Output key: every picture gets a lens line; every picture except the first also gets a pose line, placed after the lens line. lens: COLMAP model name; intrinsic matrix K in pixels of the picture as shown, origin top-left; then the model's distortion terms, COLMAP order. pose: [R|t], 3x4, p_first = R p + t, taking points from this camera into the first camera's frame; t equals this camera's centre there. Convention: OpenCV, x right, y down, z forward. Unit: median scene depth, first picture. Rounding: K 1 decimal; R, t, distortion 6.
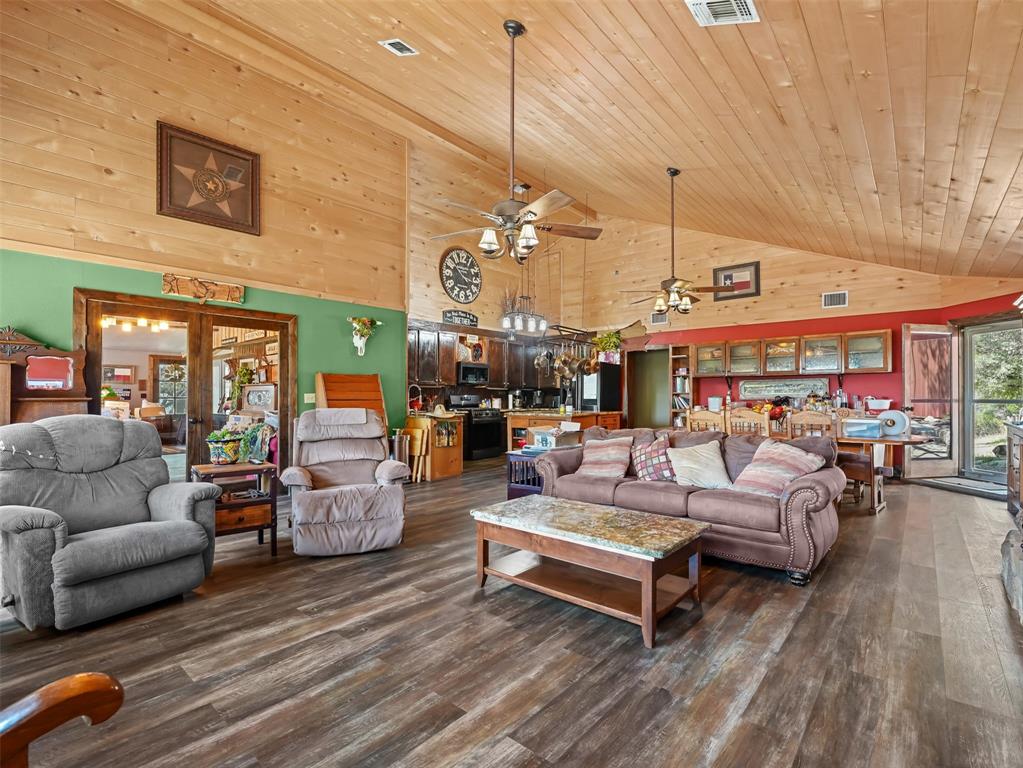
lens RADIAL K [[475.9, 0, 510.0], [0, 475.9, 392.8], [0, 0, 1]] dist [-0.000099, -0.000018]
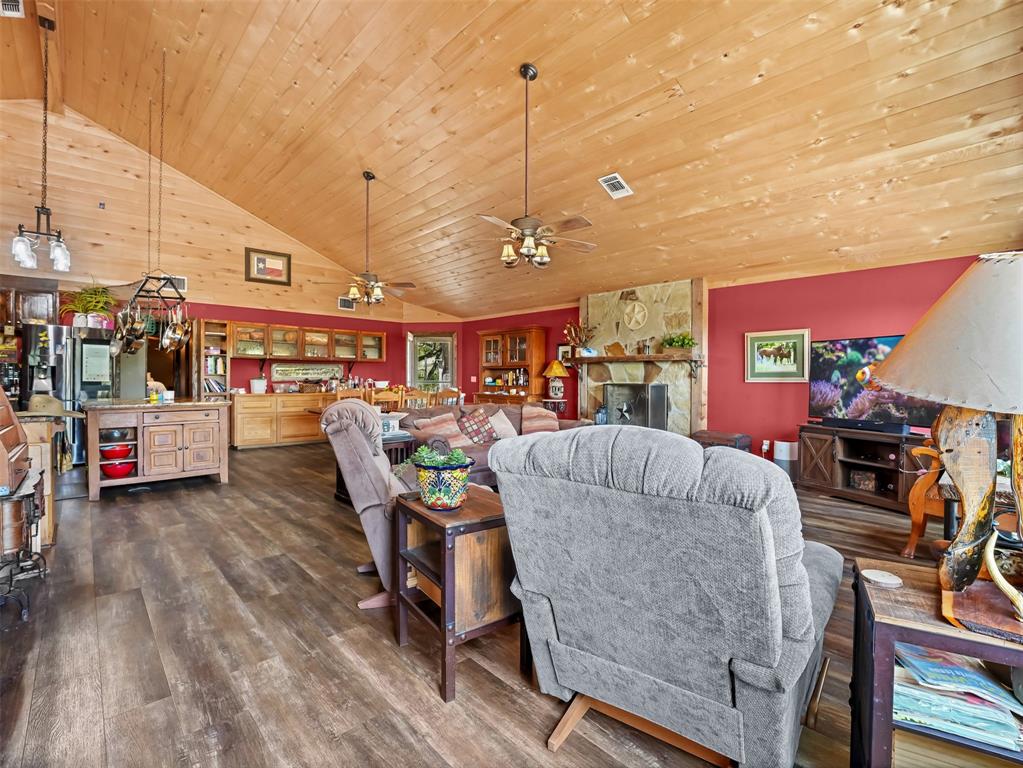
lens RADIAL K [[475.9, 0, 509.4], [0, 475.9, 377.8], [0, 0, 1]] dist [-0.000099, -0.000018]
pose [[0.111690, -0.000880, 0.993743, -0.498230], [-0.006395, 0.999978, 0.001604, 0.000351], [-0.993722, -0.006534, 0.111682, 0.376092]]
